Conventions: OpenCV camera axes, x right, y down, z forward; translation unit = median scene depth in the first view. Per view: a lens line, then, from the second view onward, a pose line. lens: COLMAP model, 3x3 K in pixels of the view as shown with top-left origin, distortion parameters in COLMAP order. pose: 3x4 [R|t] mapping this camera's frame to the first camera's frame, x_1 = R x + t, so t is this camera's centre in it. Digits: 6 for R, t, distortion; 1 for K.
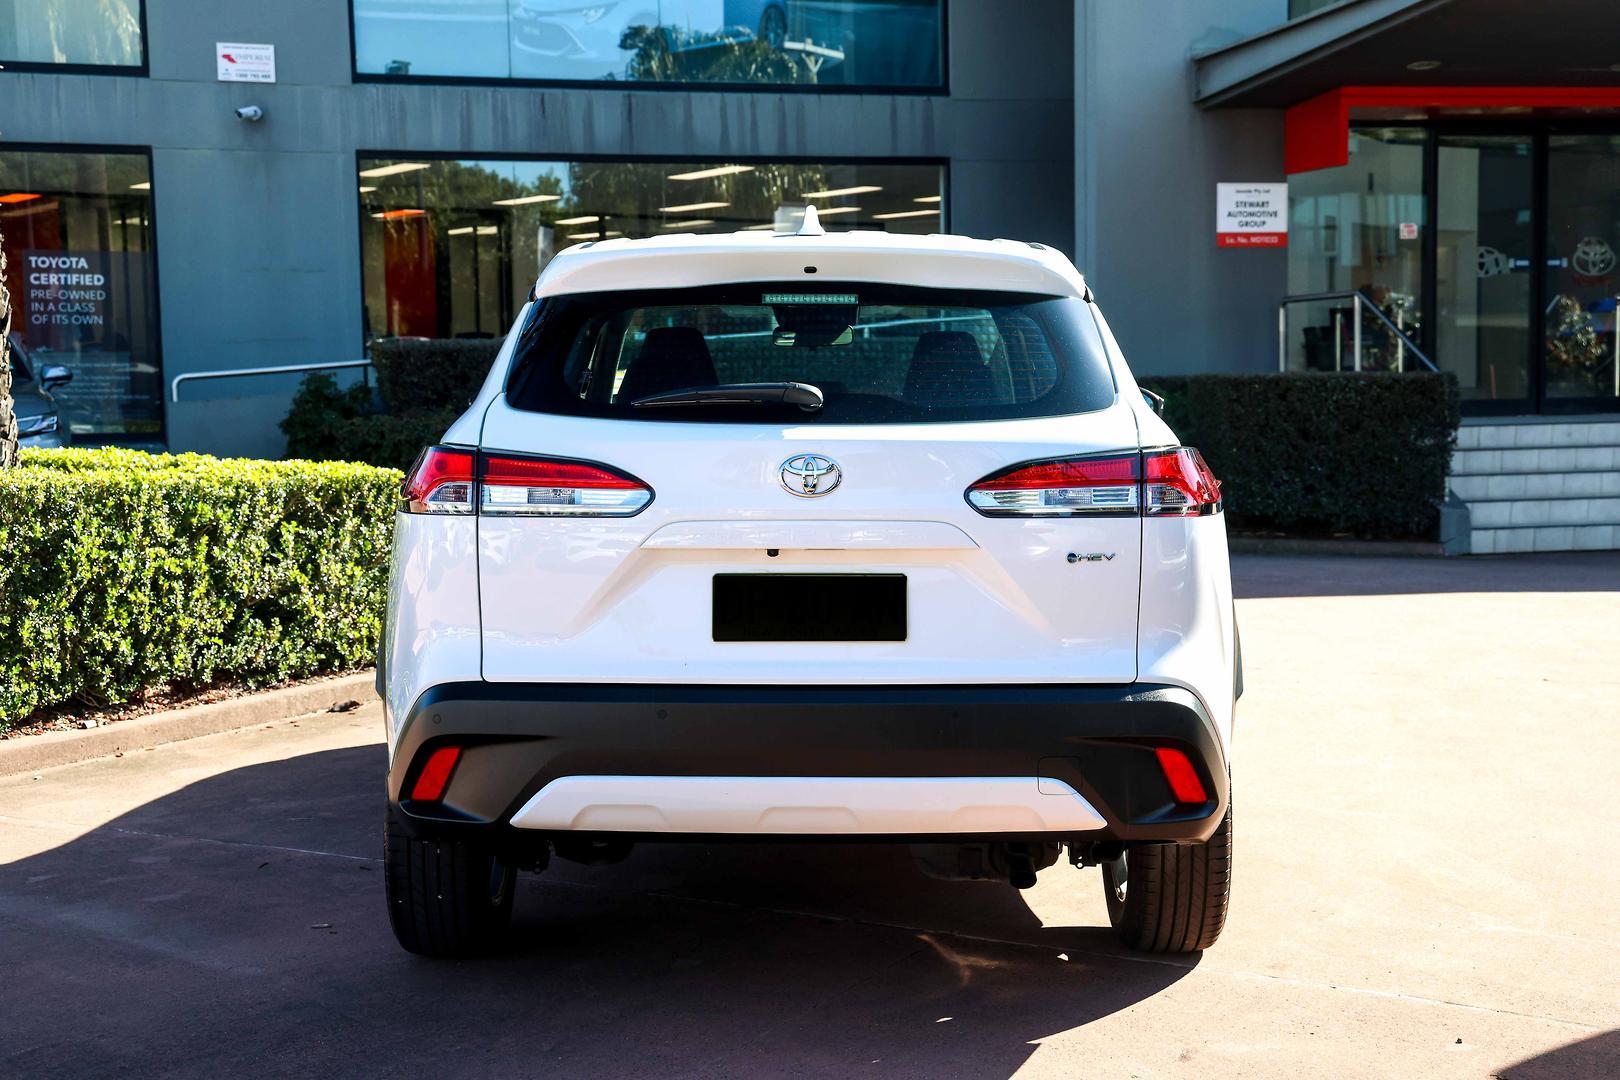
lens RADIAL K [[2294.0, 0, 817.0], [0, 2294.0, 538.8], [0, 0, 1]] dist [0.137907, 0.136589]
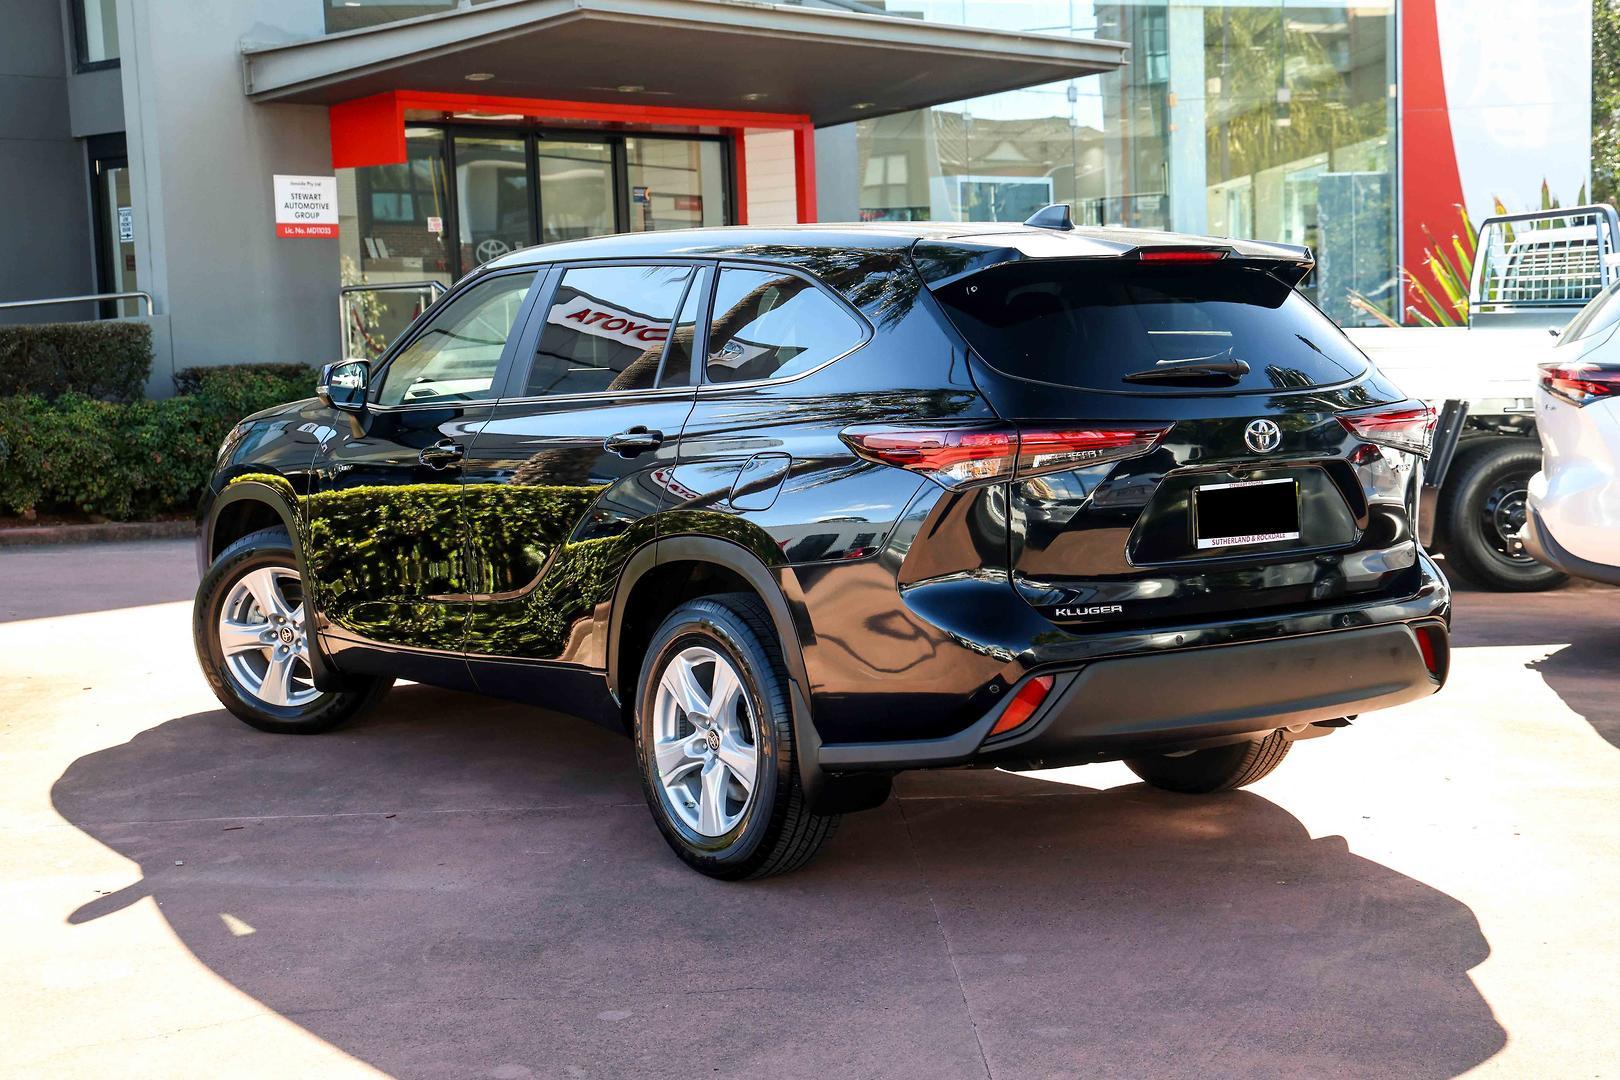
lens RADIAL K [[2378.0, 0, 810.0], [0, 2378.0, 540.0], [0, 0, 1]] dist [0.163623, 0.076017]
pose [[0.857232, -0.062027, 0.511181, -0.206228], [0.057875, 0.998034, 0.024048, -0.003951], [-0.511667, 0.008970, 0.859137, -0.048392]]
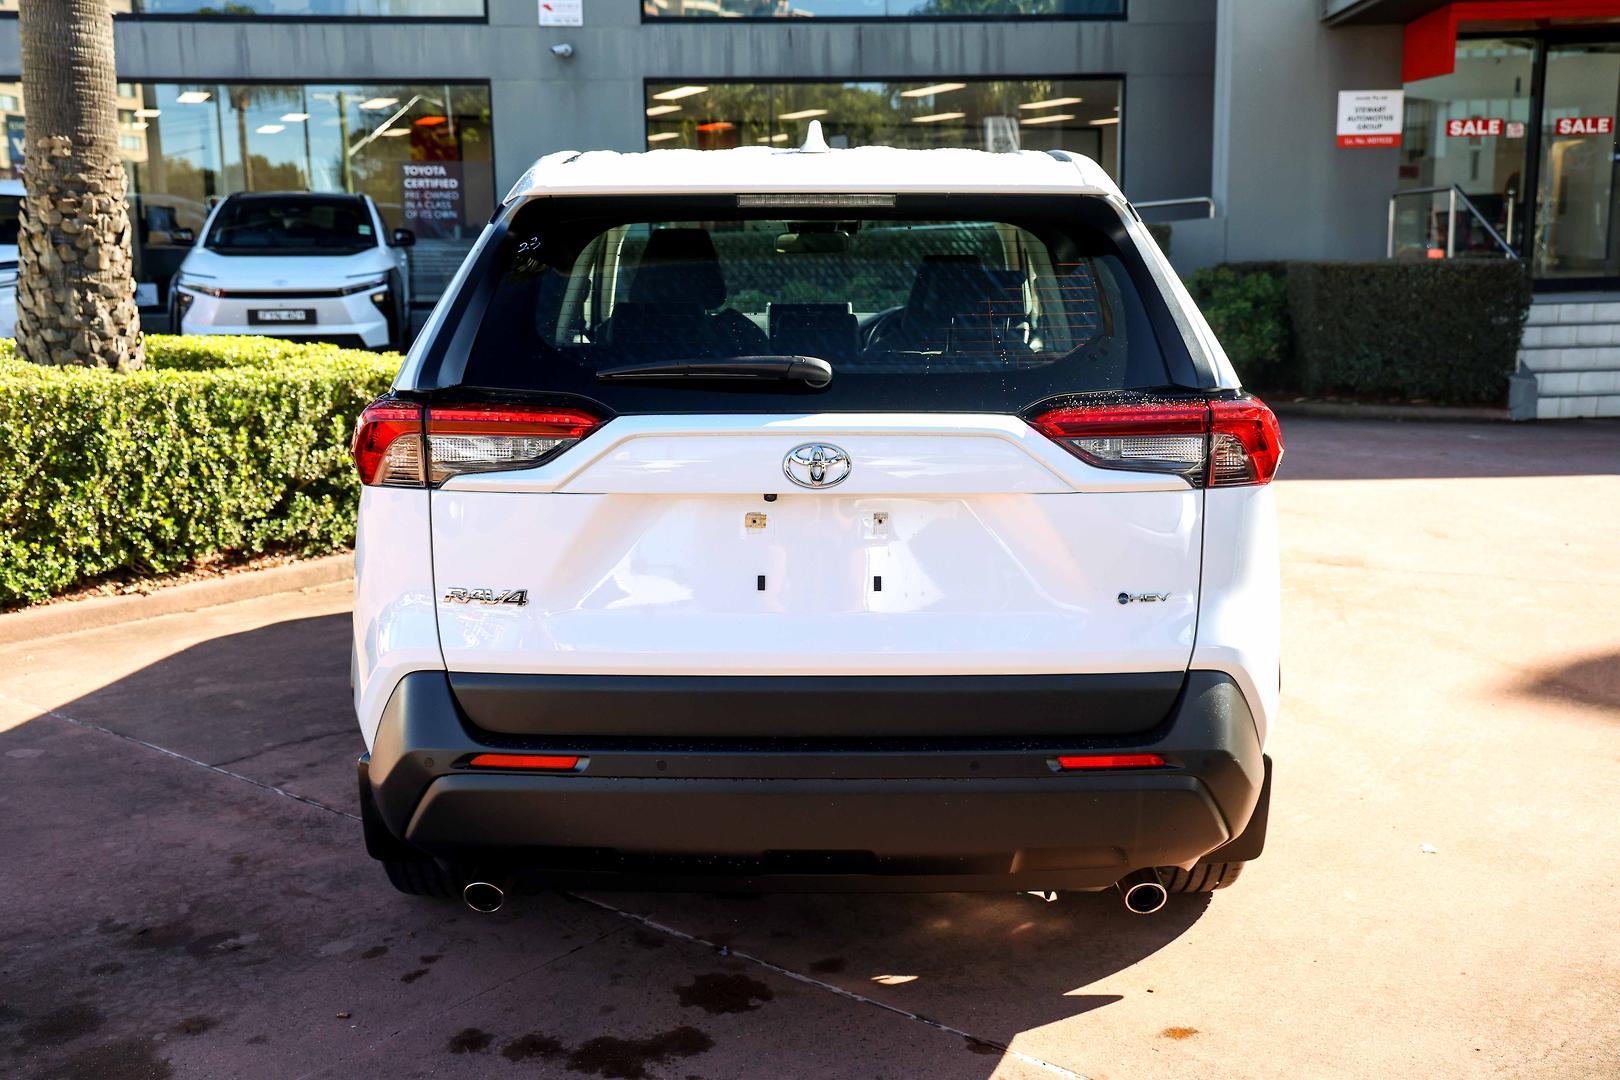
lens RADIAL K [[1676.1, 0, 803.7], [0, 1676.1, 532.3], [0, 0, 1]] dist [0.072573, 0.011534]
pose [[0.984117, 0.031167, -0.174763, 0.072872], [-0.013577, 0.994798, 0.100955, -0.017566], [0.177000, -0.096979, 0.979421, 0.104941]]
